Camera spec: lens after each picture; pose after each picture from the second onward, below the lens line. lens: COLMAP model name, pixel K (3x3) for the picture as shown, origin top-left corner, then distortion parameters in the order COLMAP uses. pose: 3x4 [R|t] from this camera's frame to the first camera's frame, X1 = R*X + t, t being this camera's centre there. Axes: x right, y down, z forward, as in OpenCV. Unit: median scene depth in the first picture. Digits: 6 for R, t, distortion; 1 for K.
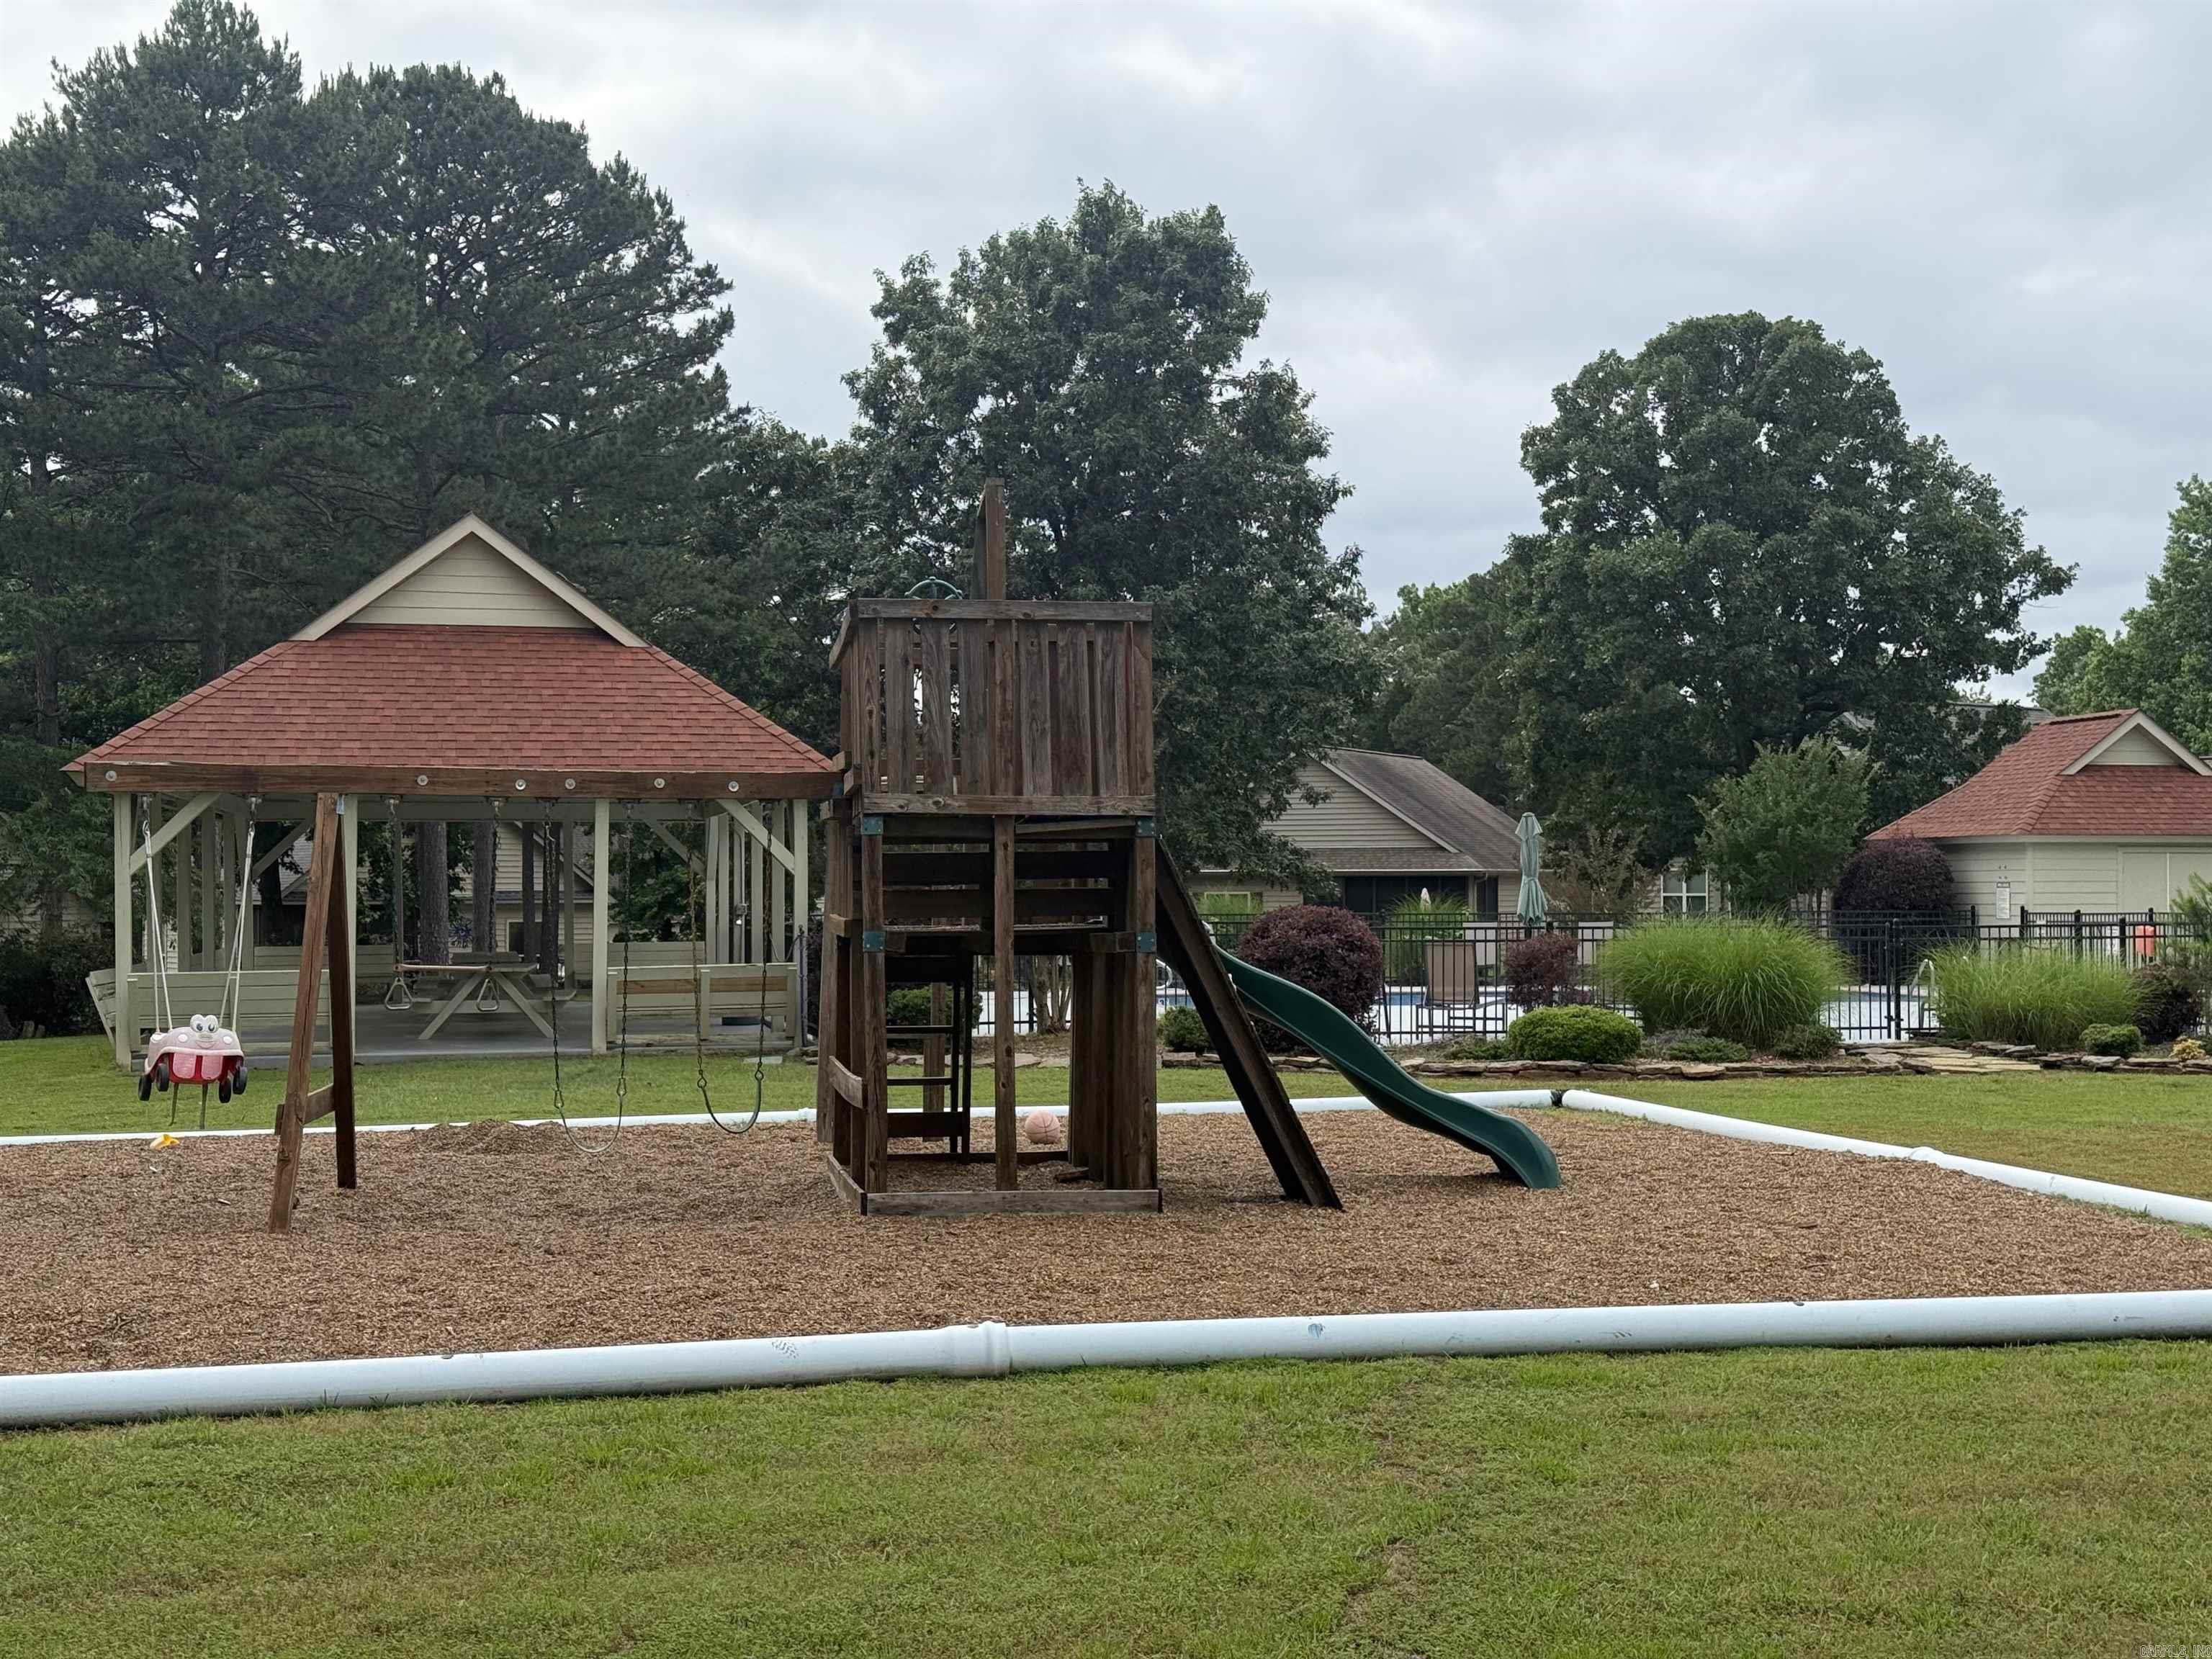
lens RADIAL K [[3089.1, 0, 1105.7], [0, 3089.1, 828.8], [0, 0, 1]] dist [0.009397, 0.000000]
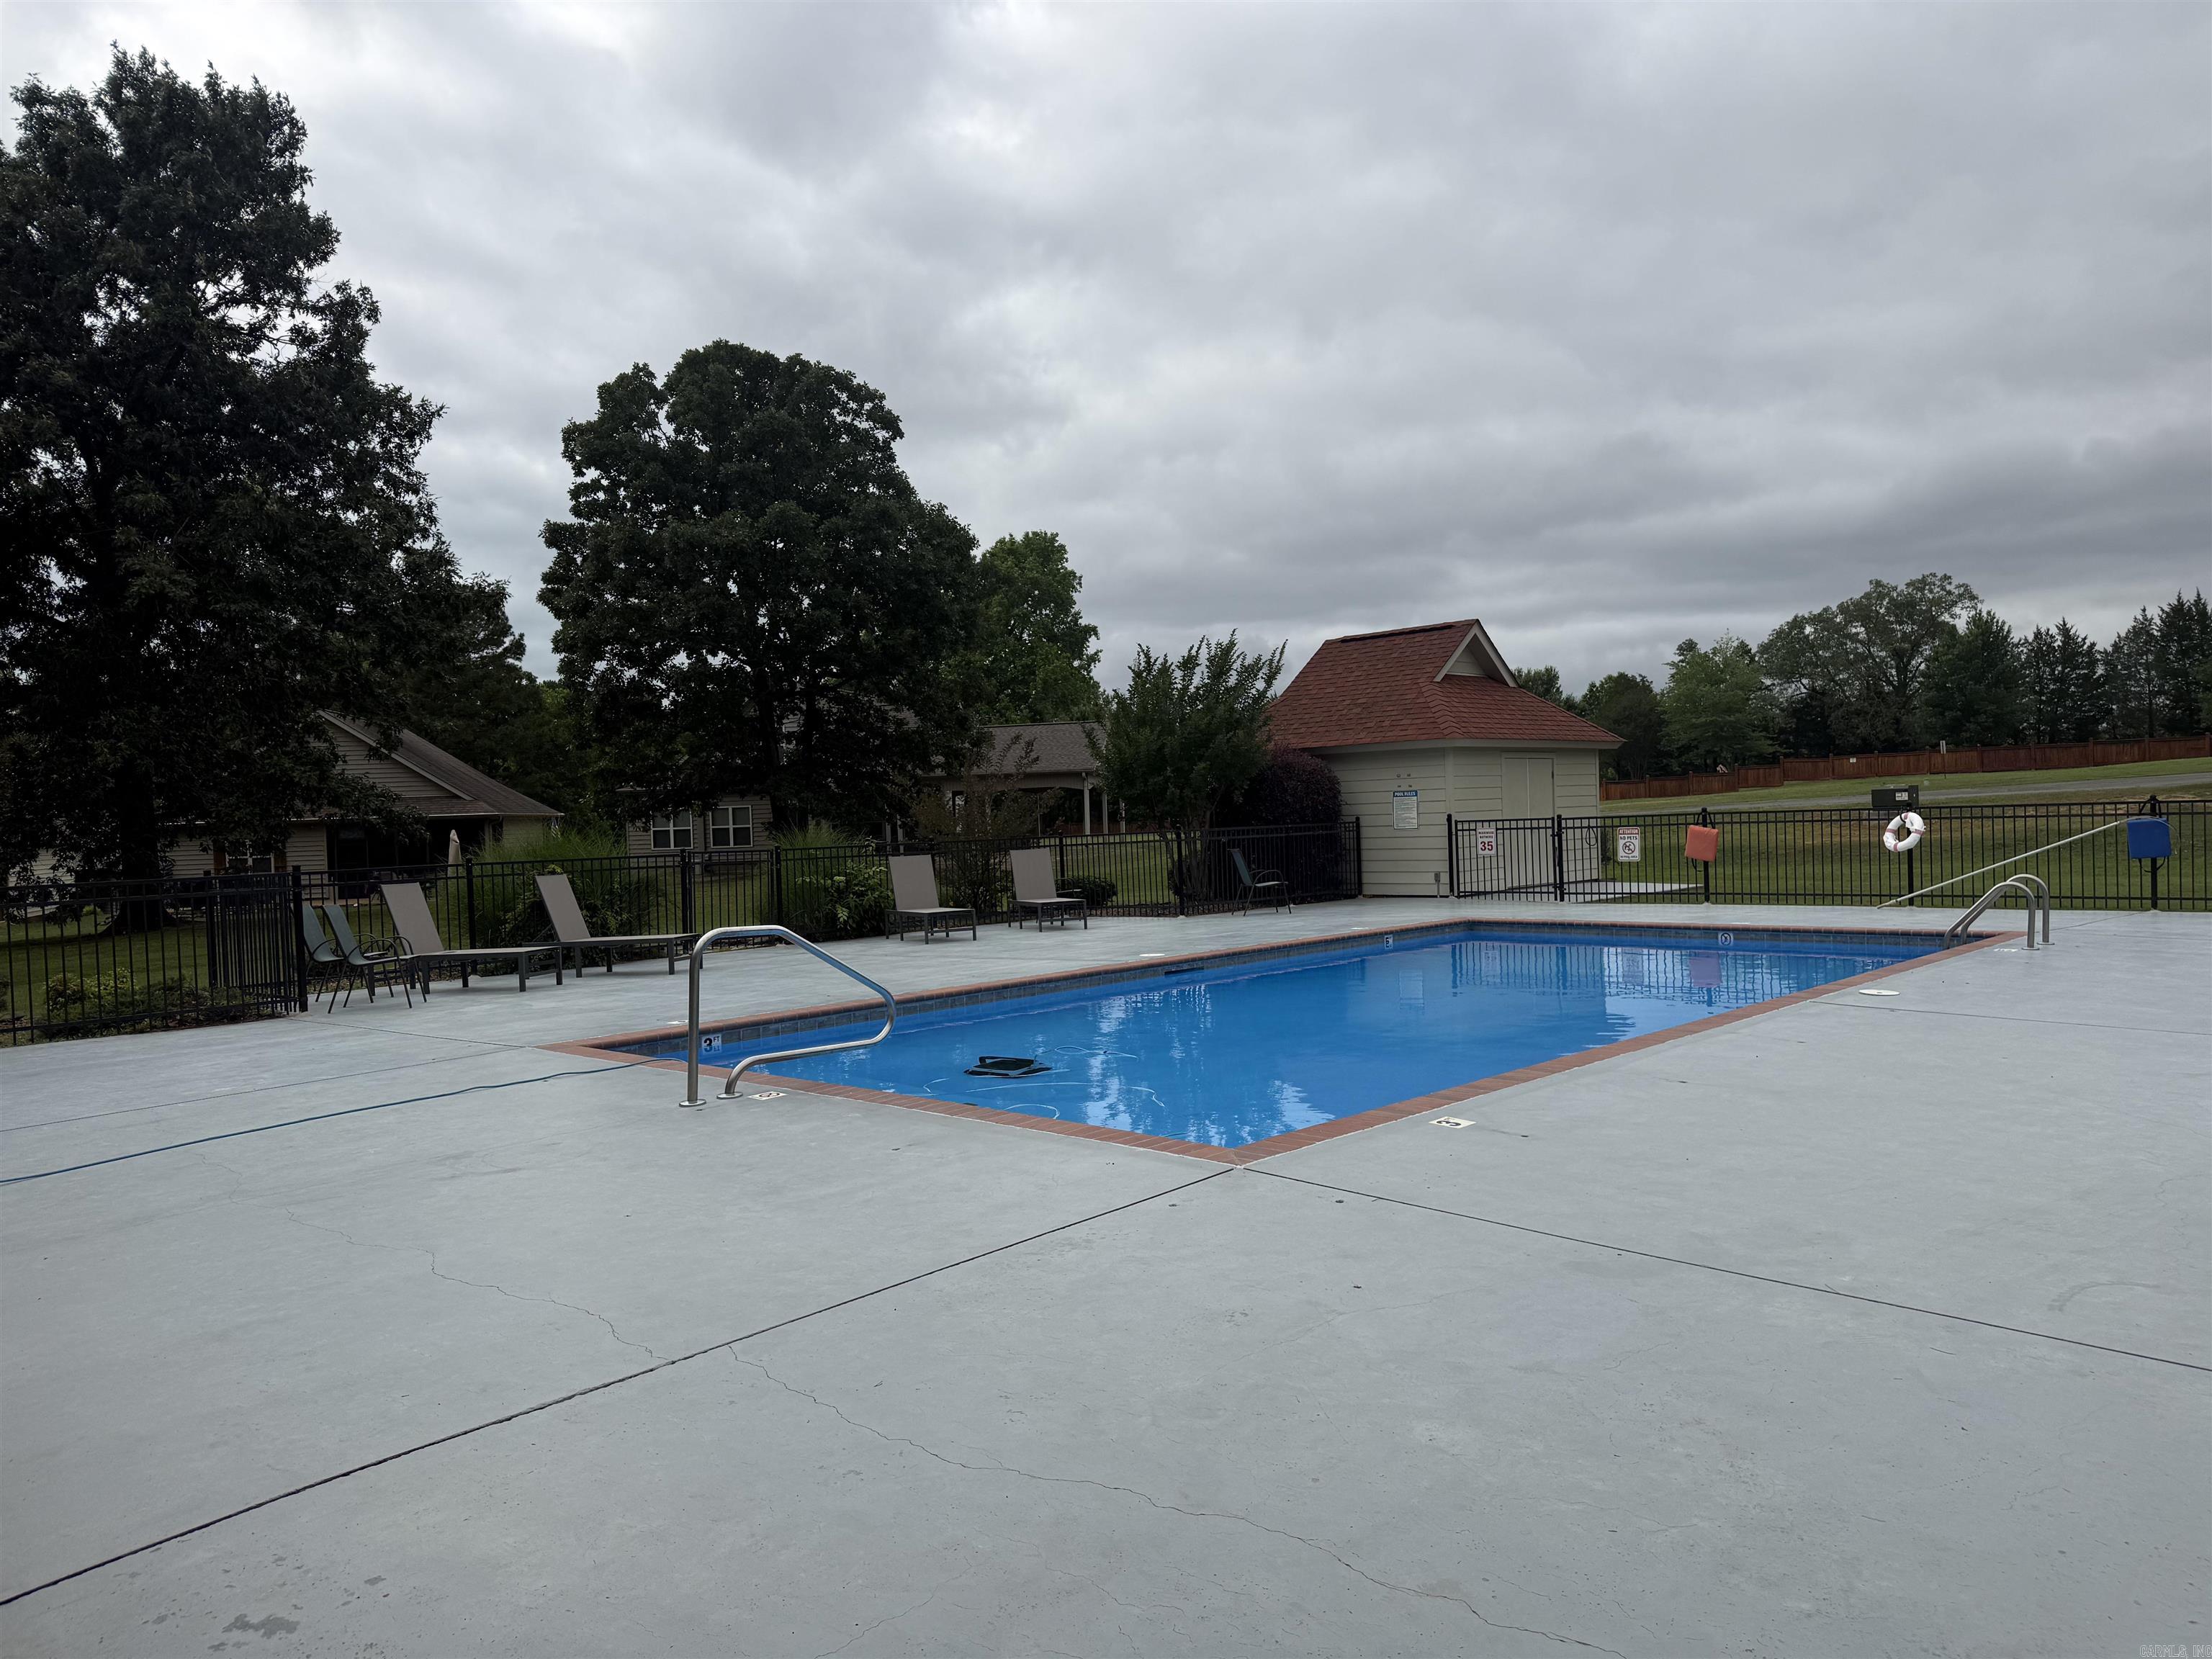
lens RADIAL K [[1517.7, 0, 1113.1], [0, 1517.7, 869.7], [0, 0, 1]] dist [0.007568, -0.011791]
pose [[0.808779, -0.030369, 0.587328, -0.038434], [0.007624, 0.999123, 0.041162, 0.014785], [-0.588063, -0.028813, 0.808301, 0.460862]]
